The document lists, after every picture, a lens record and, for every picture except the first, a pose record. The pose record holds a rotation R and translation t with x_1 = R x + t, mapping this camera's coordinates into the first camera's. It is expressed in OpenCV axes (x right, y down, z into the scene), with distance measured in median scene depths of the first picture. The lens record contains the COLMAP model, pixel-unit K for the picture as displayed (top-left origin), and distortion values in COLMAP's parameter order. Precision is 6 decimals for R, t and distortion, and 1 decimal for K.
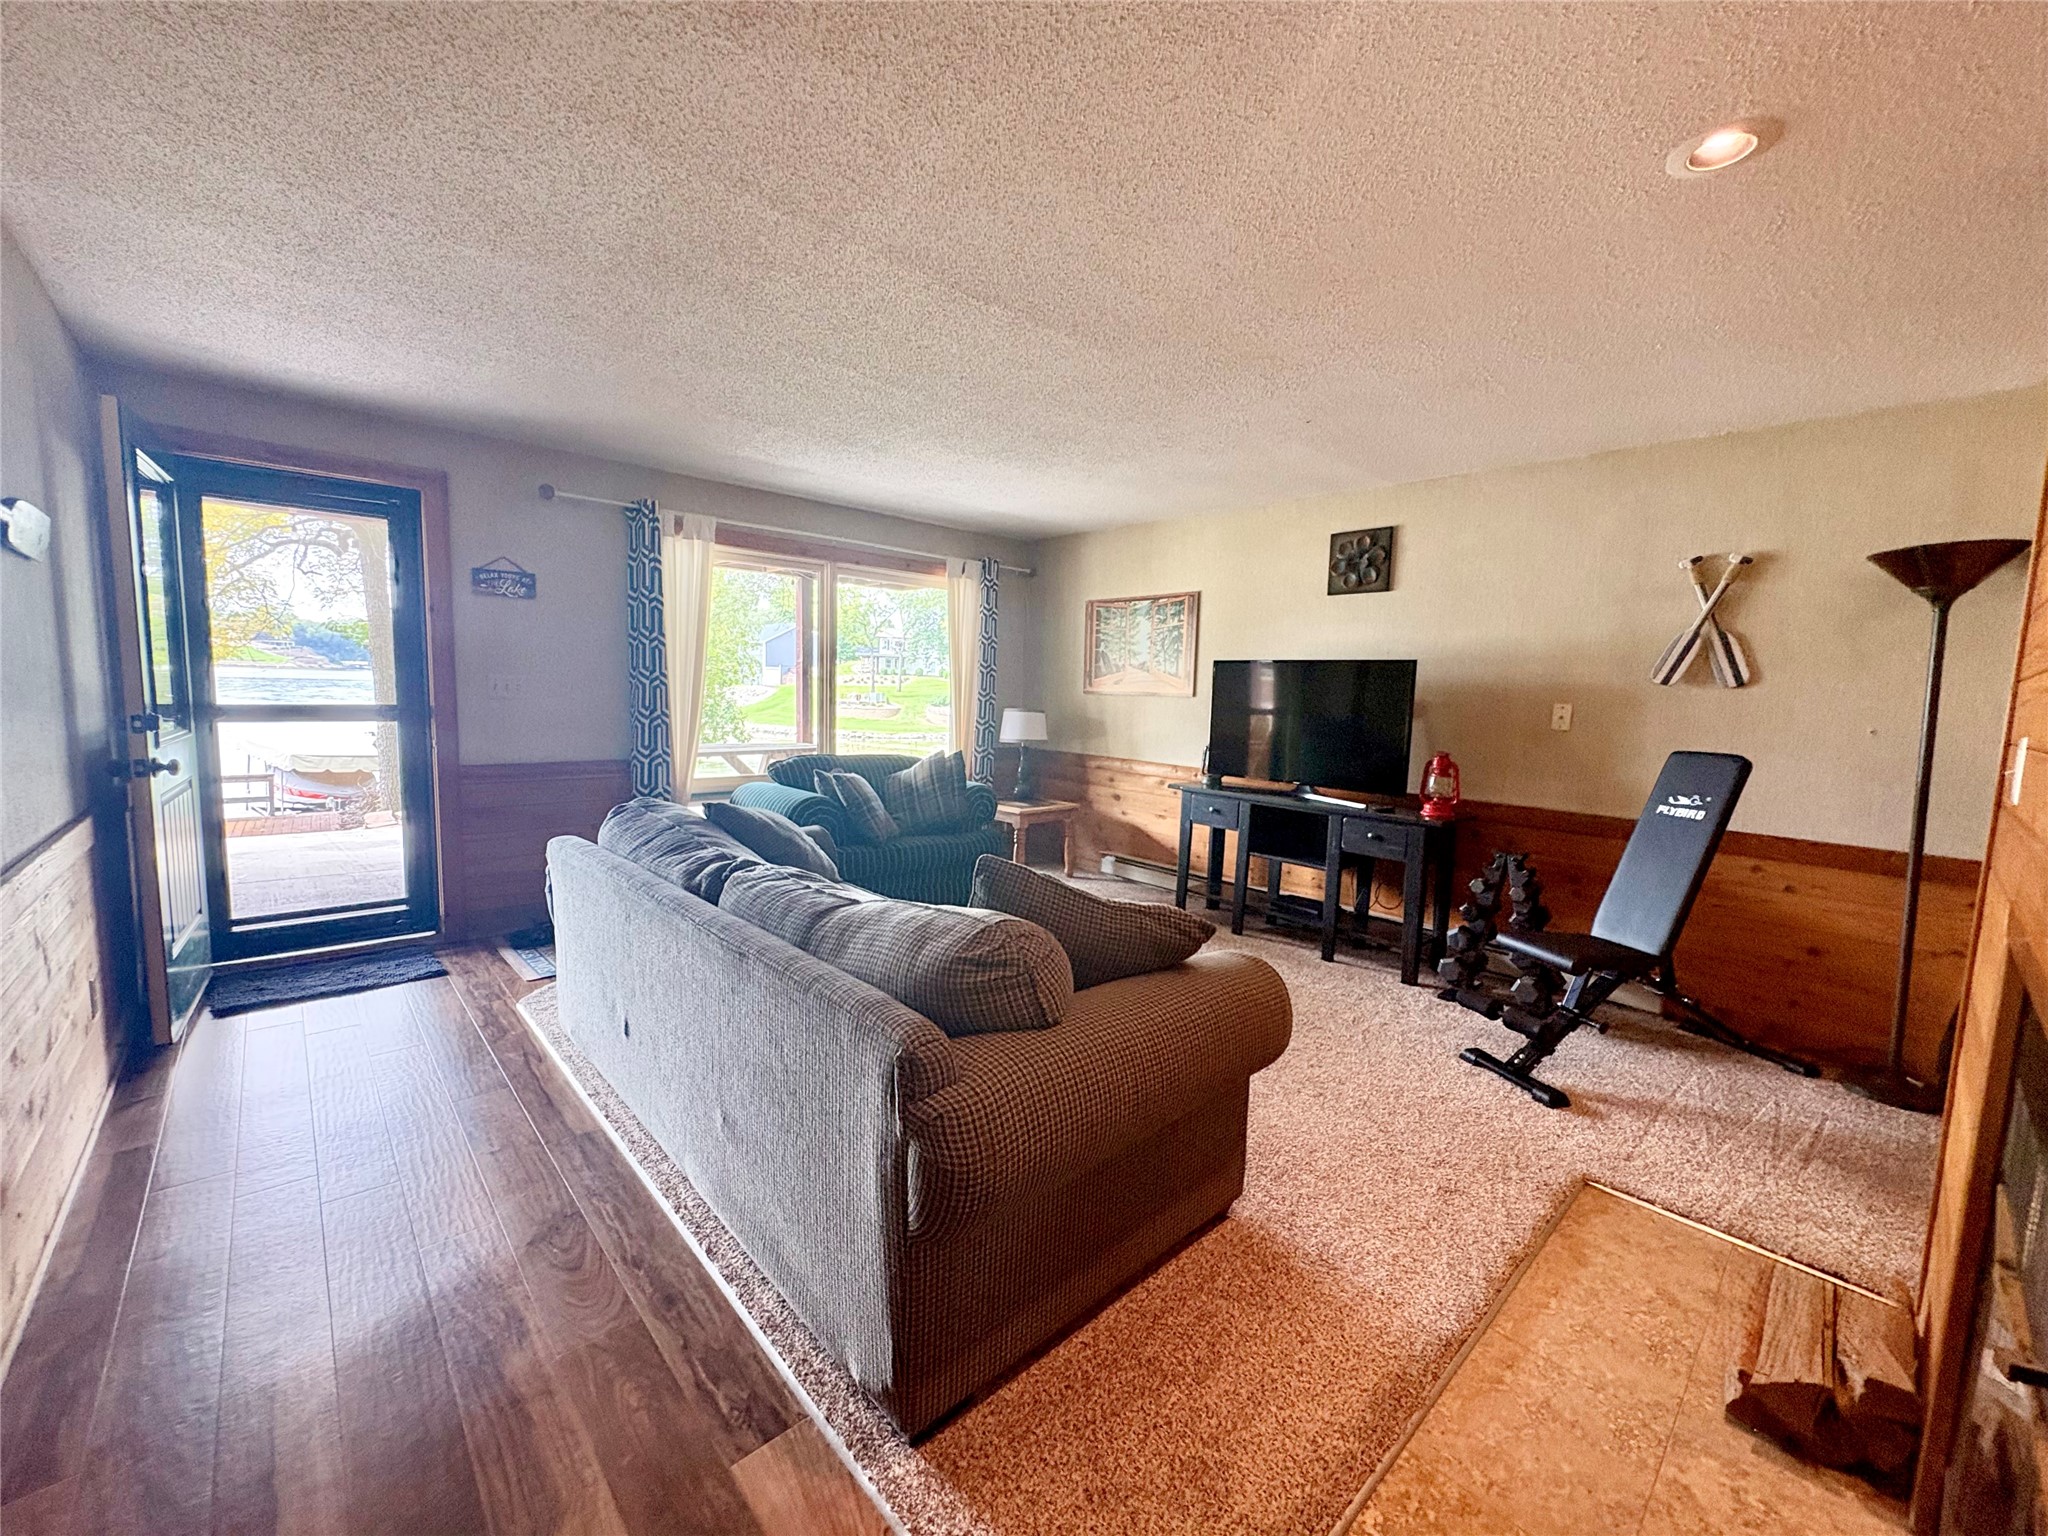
lens RADIAL K [[814.9, 0, 1021.8], [0, 814.9, 764.5], [0, 0, 1]] dist [-0.002729, 0.000279]
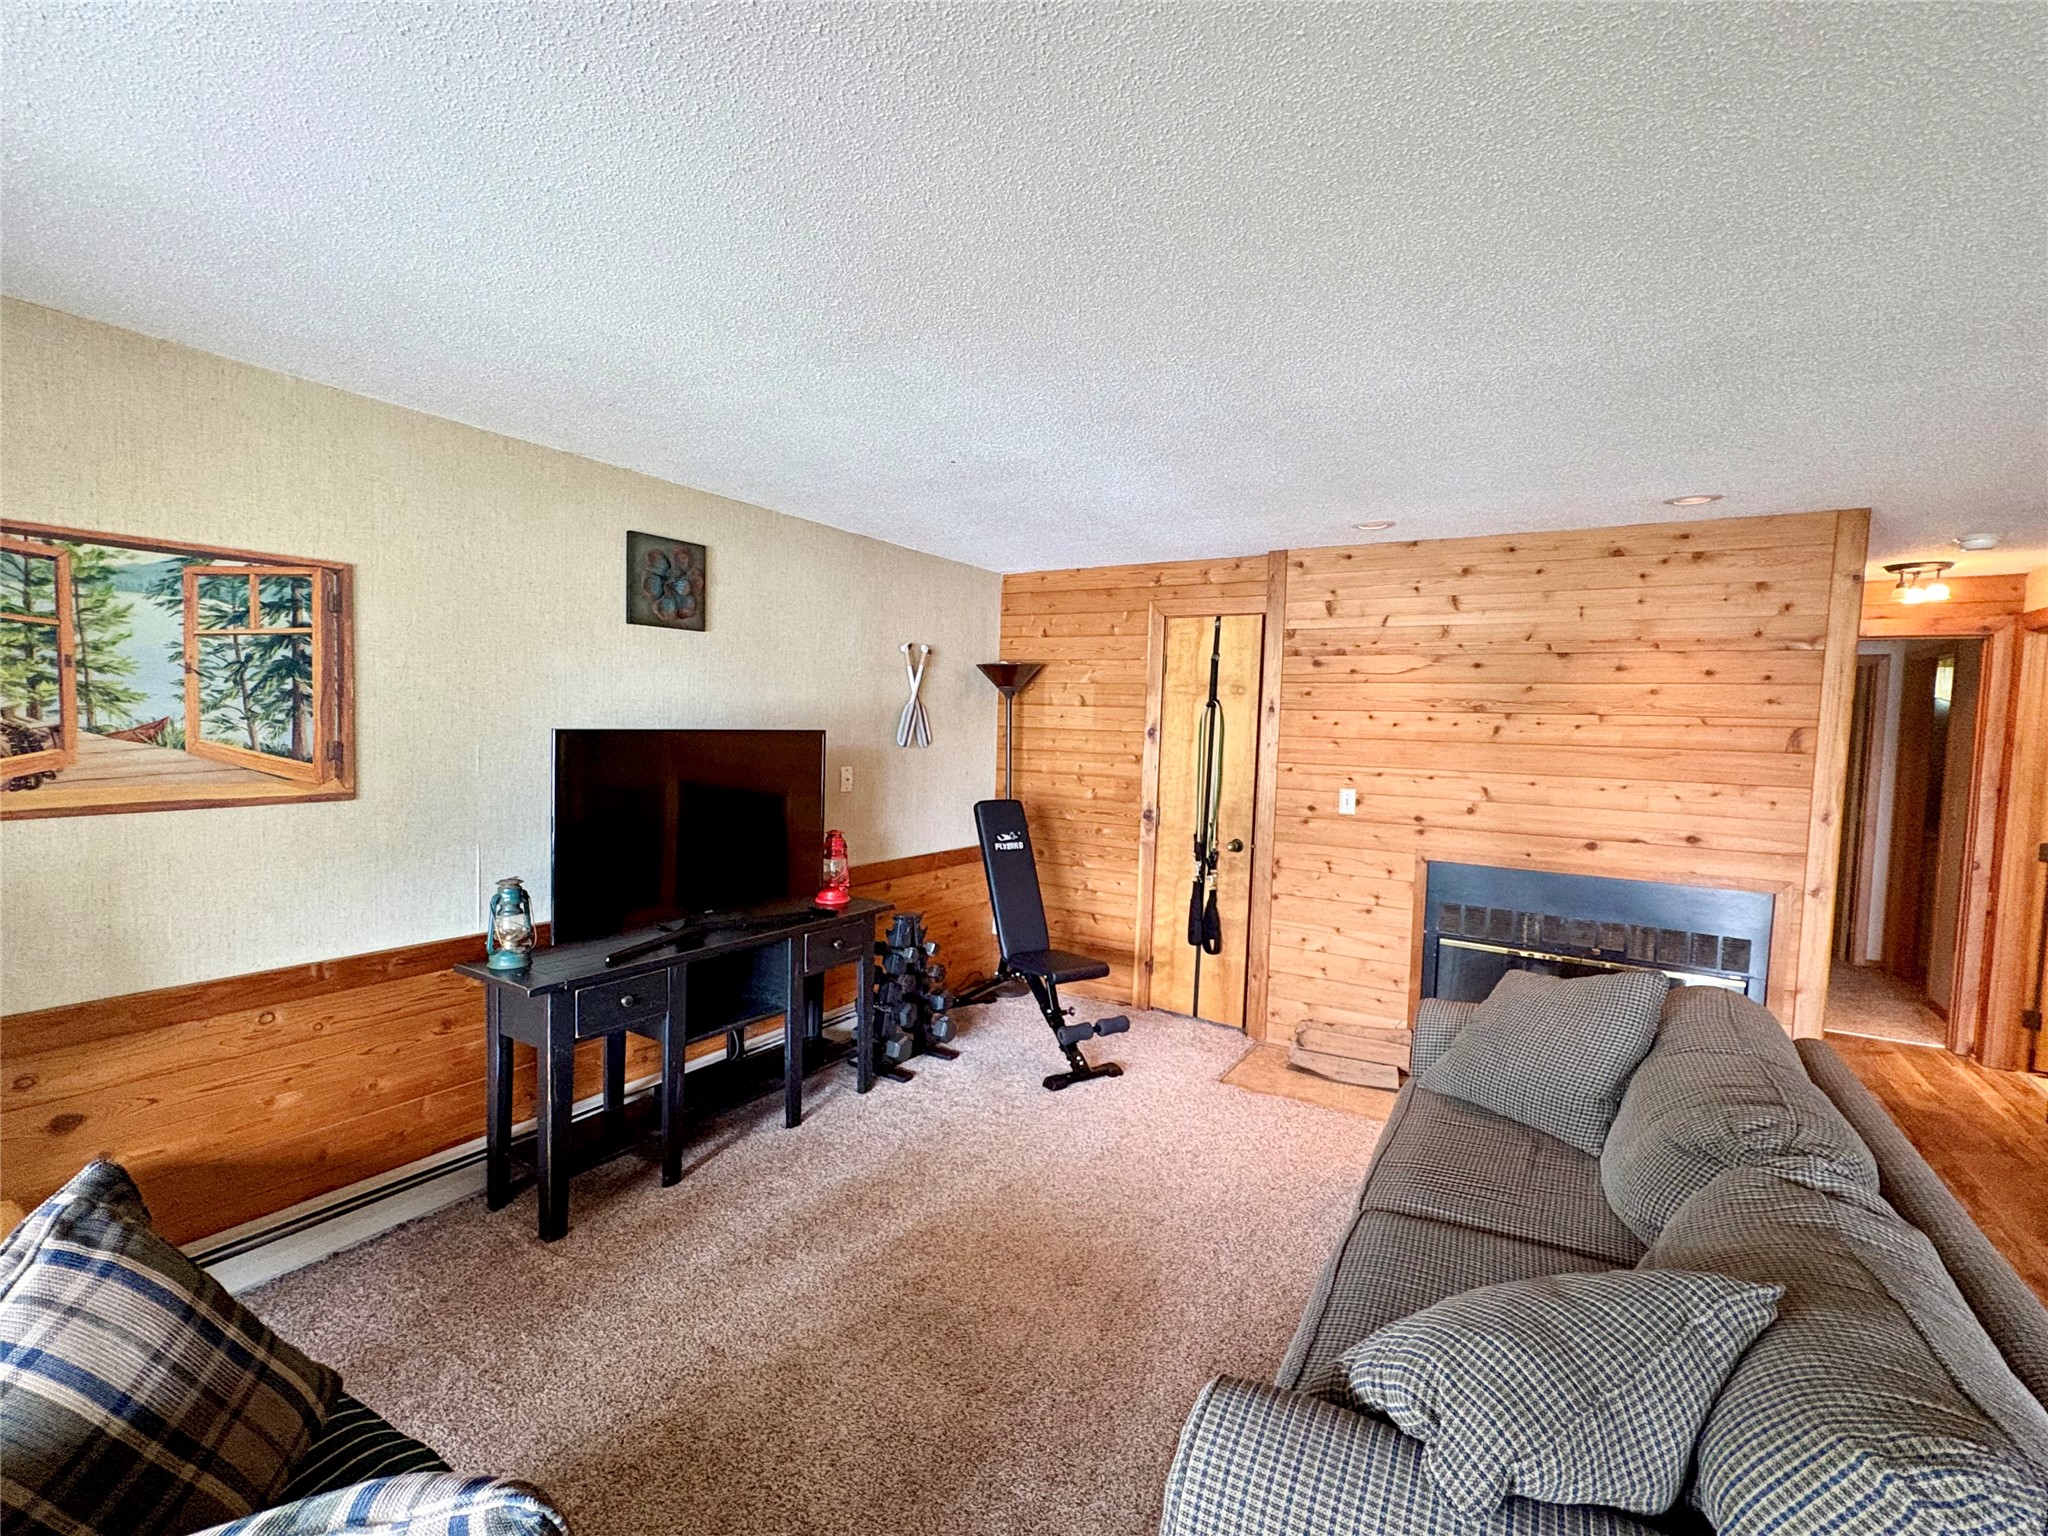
lens RADIAL K [[918.8, 0, 1022.8], [0, 918.8, 767.7], [0, 0, 1]] dist [-0.001179, -0.000762]
pose [[-0.272697, -0.095009, 0.957397, -0.442795], [0.052793, 0.992135, 0.113493, -0.165272], [-0.960650, 0.081493, -0.265537, 0.932520]]
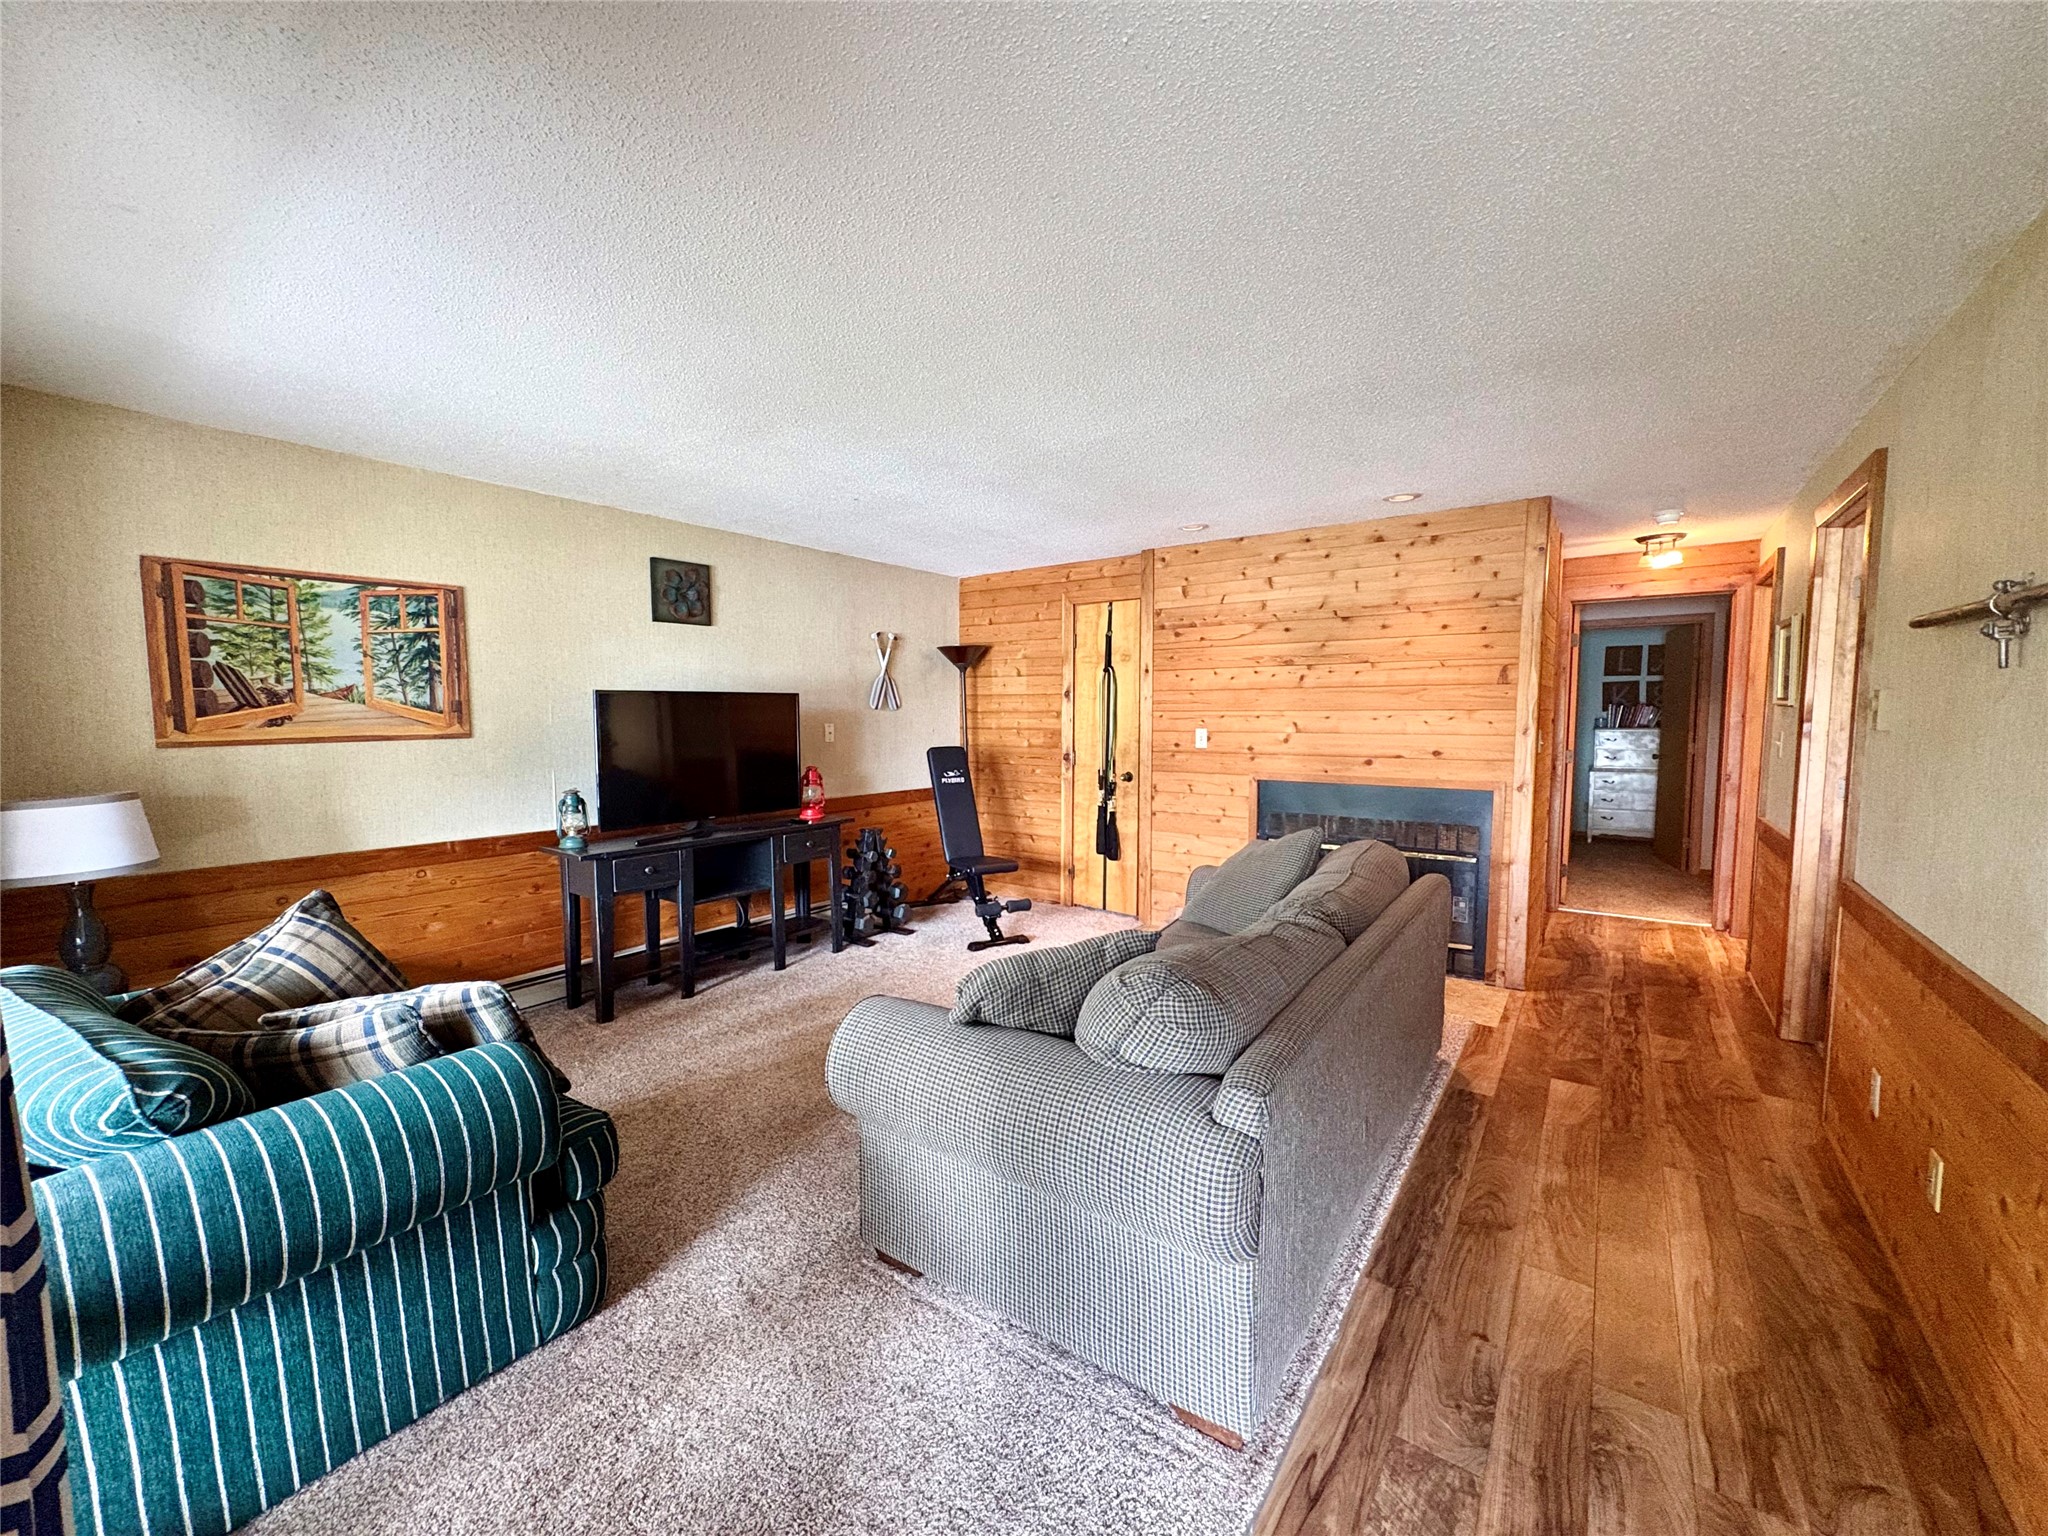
lens RADIAL K [[814.9, 0, 1025.4], [0, 814.9, 768.2], [0, 0, 1]] dist [-0.002729, 0.000279]
pose [[-0.198808, -0.103428, 0.974566, -0.676314], [0.089020, 0.988399, 0.123056, -0.120620], [-0.975987, 0.111221, -0.187294, 0.800716]]
